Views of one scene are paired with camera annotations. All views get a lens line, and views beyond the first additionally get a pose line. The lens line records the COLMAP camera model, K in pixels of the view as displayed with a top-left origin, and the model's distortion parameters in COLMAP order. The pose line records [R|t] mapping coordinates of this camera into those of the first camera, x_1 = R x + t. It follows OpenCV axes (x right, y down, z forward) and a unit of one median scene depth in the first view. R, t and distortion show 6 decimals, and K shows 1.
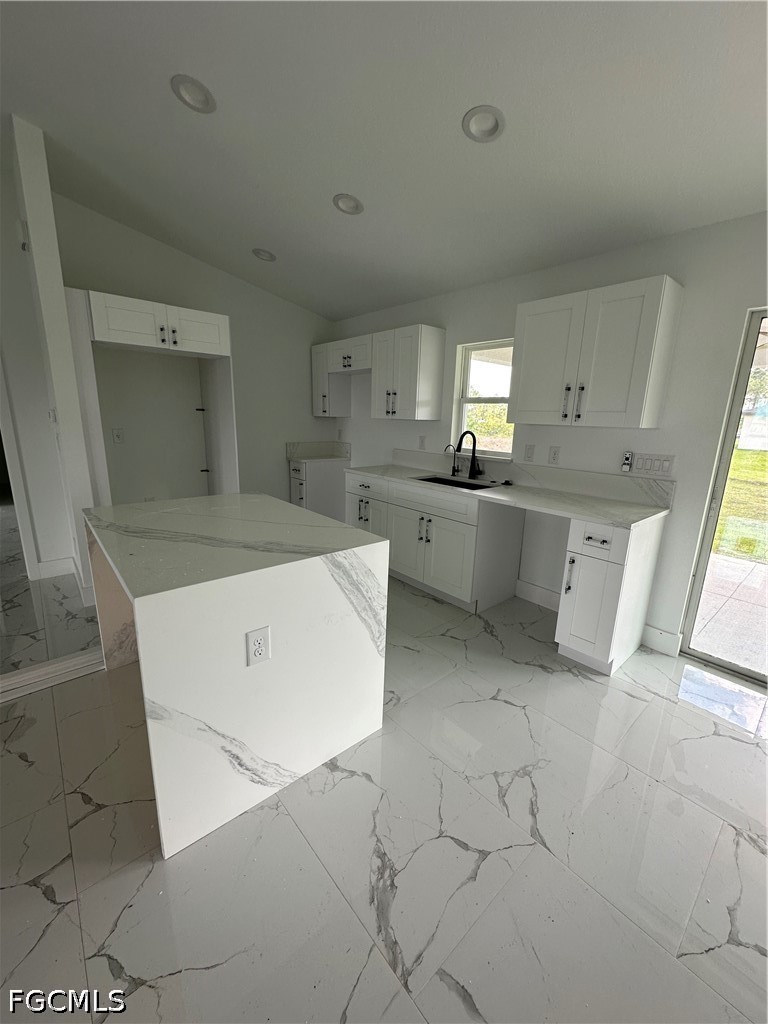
lens RADIAL K [[409.1, 0, 383.9], [0, 409.1, 511.9], [0, 0, 1]] dist [-0.001609, 0.000043]
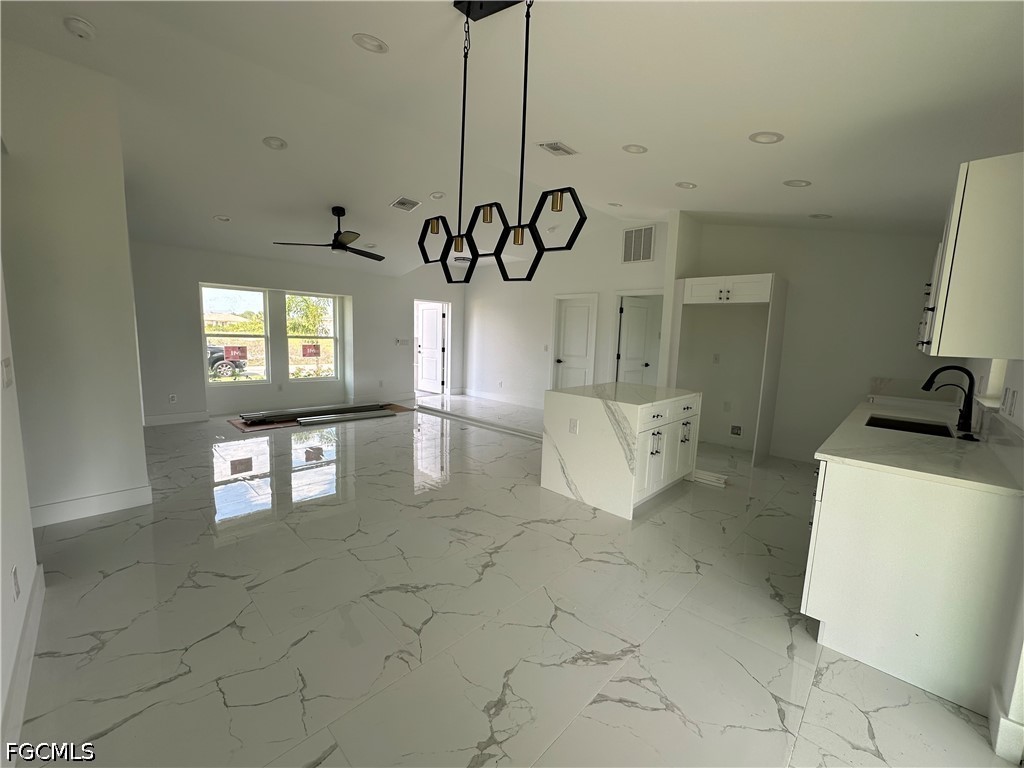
lens RADIAL K [[409.1, 0, 511.2], [0, 409.1, 383.8], [0, 0, 1]] dist [-0.001609, 0.000043]
pose [[0.084724, 0.098358, -0.991538, 1.170759], [-0.260253, 0.962757, 0.073265, -0.005888], [0.961816, 0.251844, 0.107167, 0.155993]]
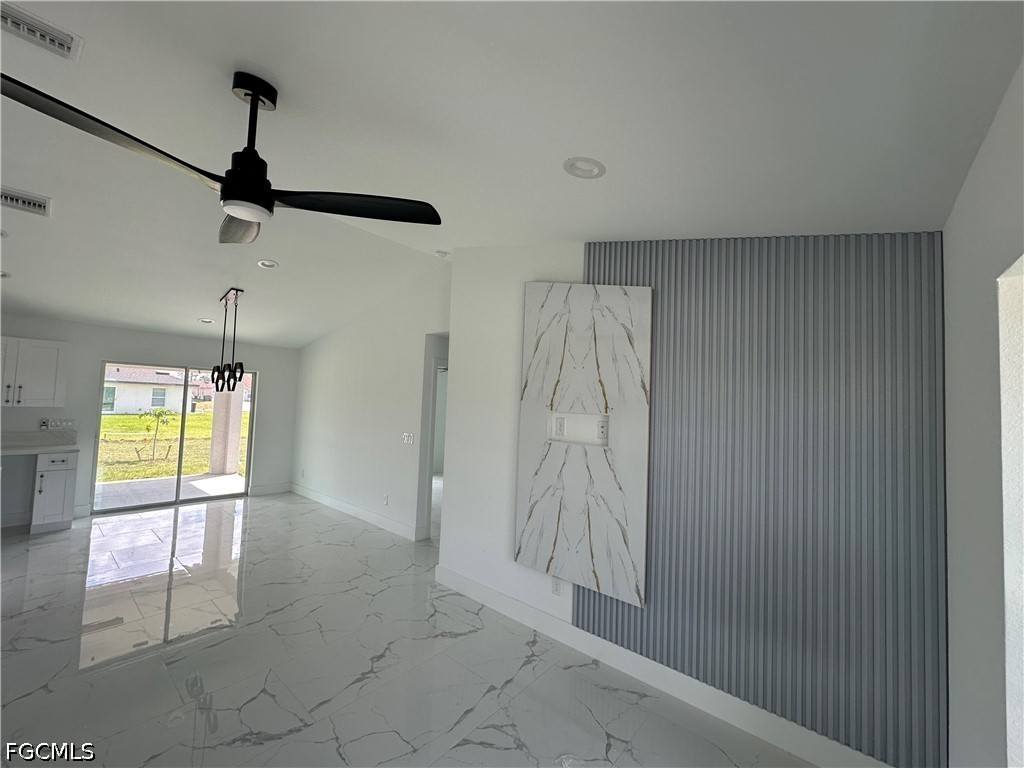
lens RADIAL K [[409.1, 0, 513.0], [0, 409.1, 384.0], [0, 0, 1]] dist [-0.001609, 0.000043]
pose [[-0.159245, 0.022184, 0.986990, -1.644118], [0.189460, 0.981852, 0.008499, 0.089885], [-0.968889, 0.188349, -0.160558, -0.845012]]
